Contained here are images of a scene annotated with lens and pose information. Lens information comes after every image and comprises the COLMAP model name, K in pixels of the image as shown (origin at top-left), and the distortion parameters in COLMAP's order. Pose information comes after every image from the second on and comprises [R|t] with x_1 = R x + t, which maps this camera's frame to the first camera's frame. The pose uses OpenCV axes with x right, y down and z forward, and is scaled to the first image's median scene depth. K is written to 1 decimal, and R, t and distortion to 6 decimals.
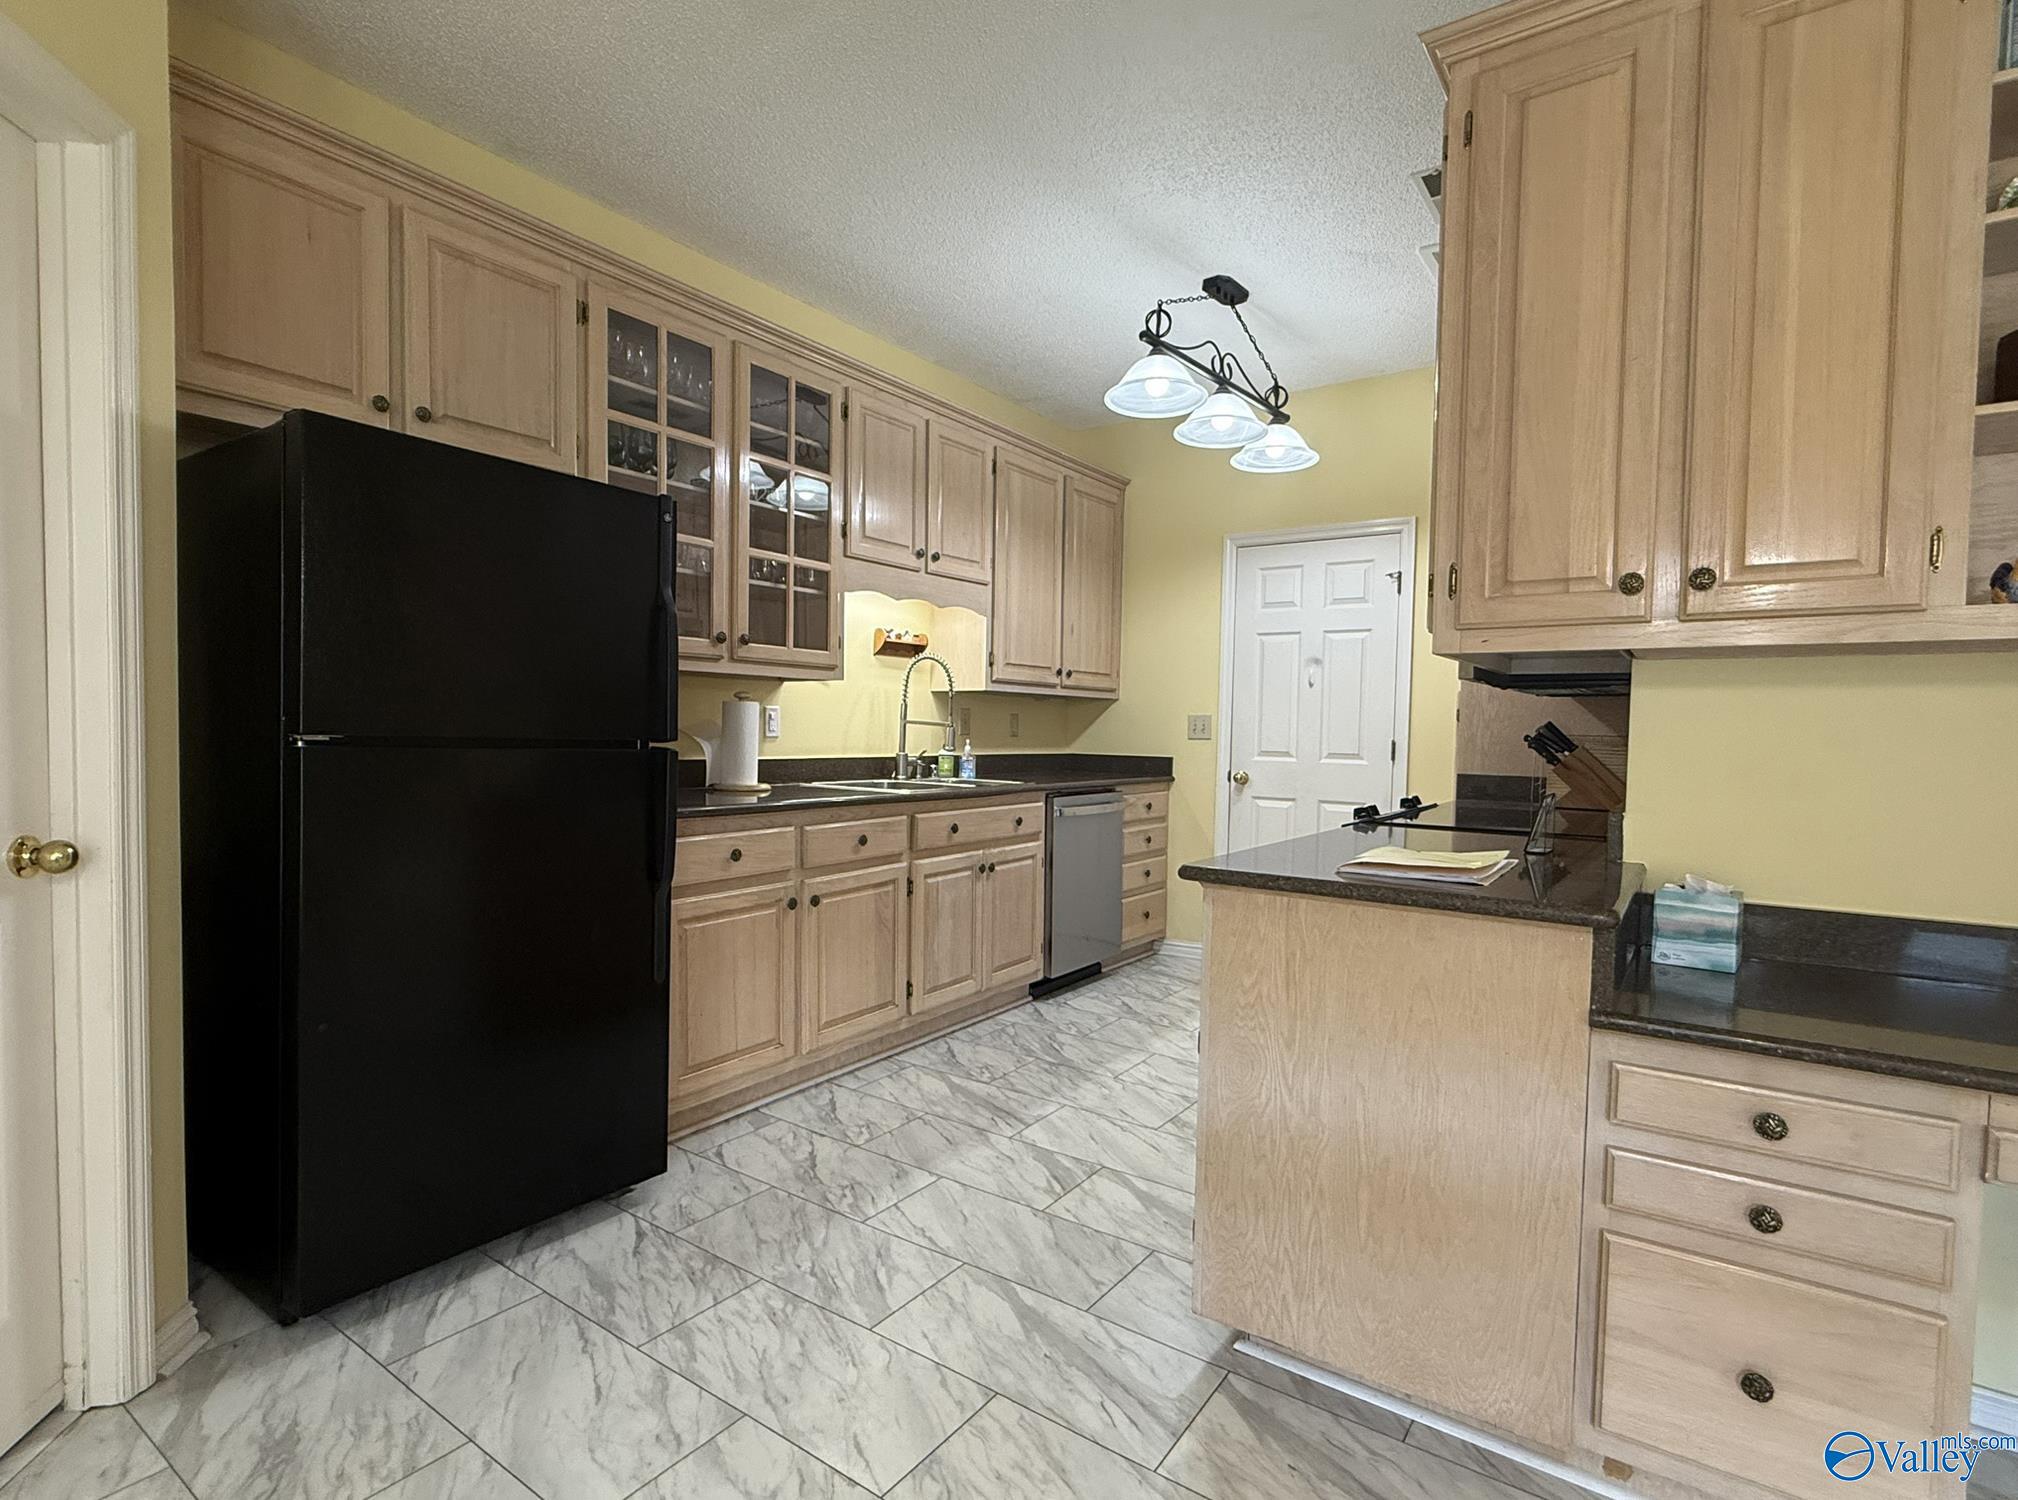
lens RADIAL K [[1004.6, 0, 1009.0], [0, 1004.6, 750.0], [0, 0, 1]] dist [0.002366, -0.000085]
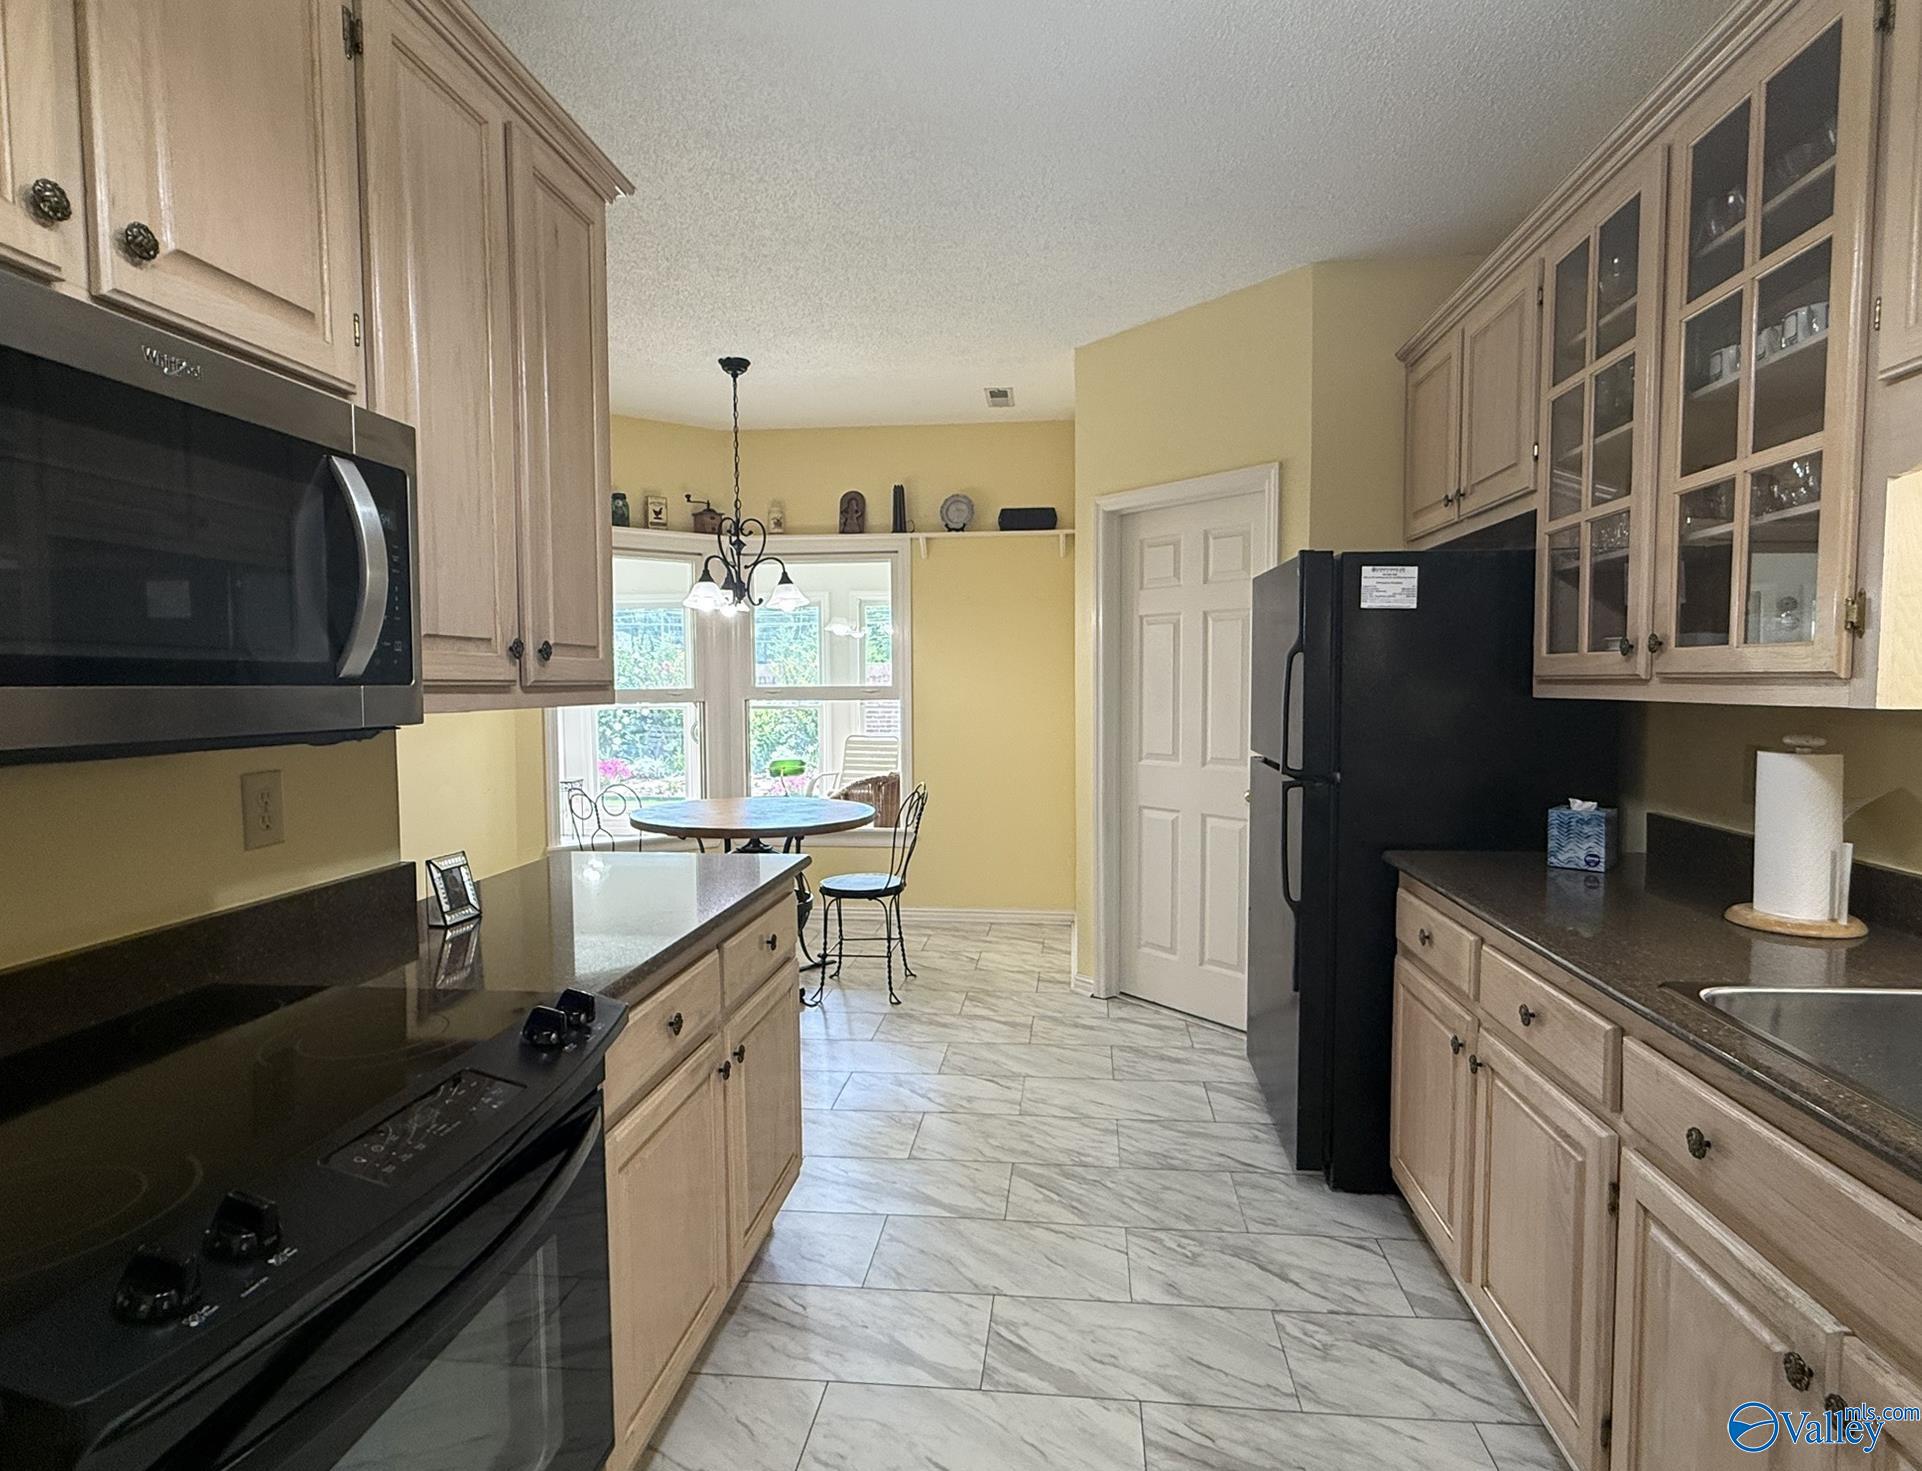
lens RADIAL K [[1019.4, 0, 983.9], [0, 1019.4, 745.7], [0, 0, 1]] dist [-0.002015, 0.000223]
pose [[-0.873469, 0.016614, -0.486596, 0.652856], [-0.024467, 0.996657, 0.077949, -0.156782], [0.486264, 0.079992, -0.870143, 2.365987]]
